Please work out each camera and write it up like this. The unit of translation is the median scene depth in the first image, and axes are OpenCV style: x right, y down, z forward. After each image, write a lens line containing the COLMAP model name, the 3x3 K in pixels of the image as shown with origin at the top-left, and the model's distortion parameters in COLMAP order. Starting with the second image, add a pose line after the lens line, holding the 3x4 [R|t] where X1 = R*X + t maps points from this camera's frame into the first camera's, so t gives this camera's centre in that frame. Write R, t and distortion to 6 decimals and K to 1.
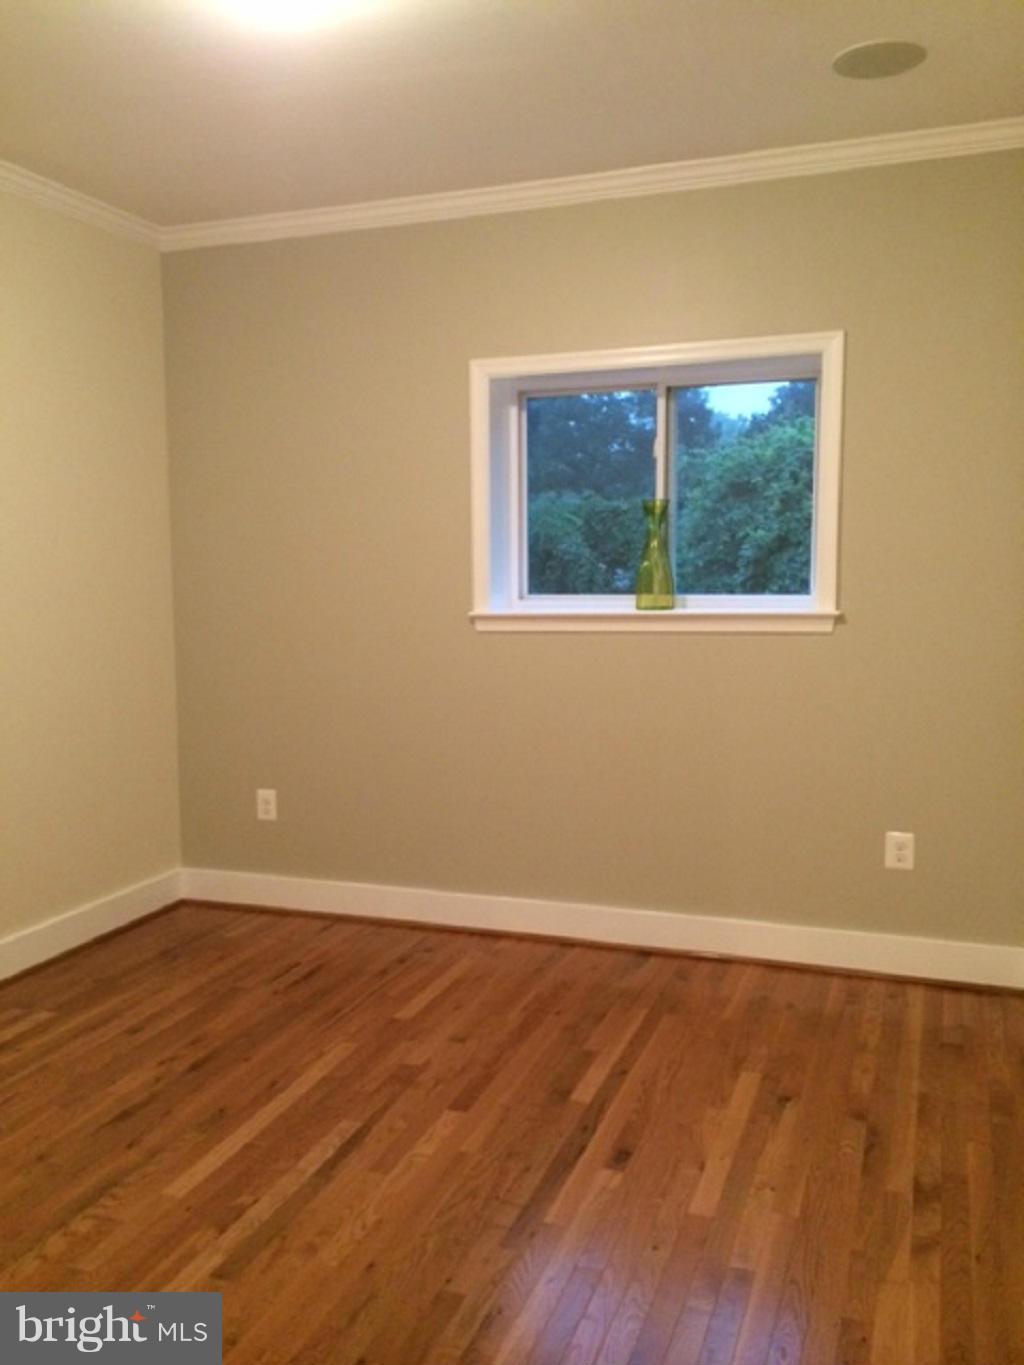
lens RADIAL K [[1156.6, 0, 521.0], [0, 1156.6, 677.3], [0, 0, 1]] dist [0.088498, -0.113892]
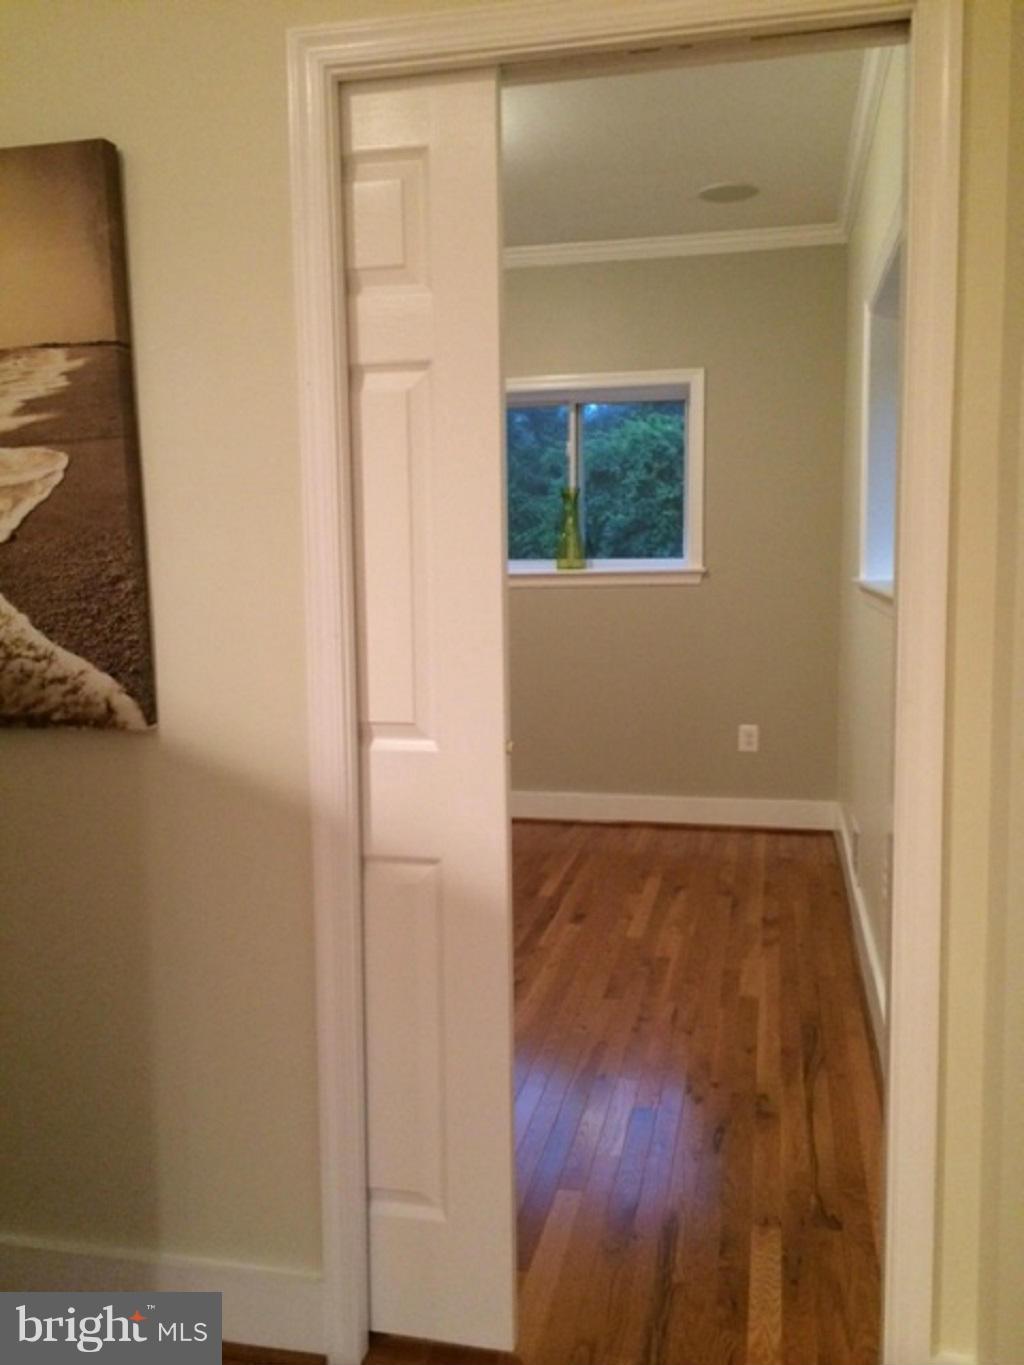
lens RADIAL K [[1156.6, 0, 521.0], [0, 1156.6, 677.3], [0, 0, 1]] dist [0.088498, -0.113892]
pose [[0.991434, -0.019703, 0.129117, -0.124321], [0.018188, 0.999751, 0.012897, 0.050233], [-0.129339, -0.010438, 0.991546, -0.344880]]
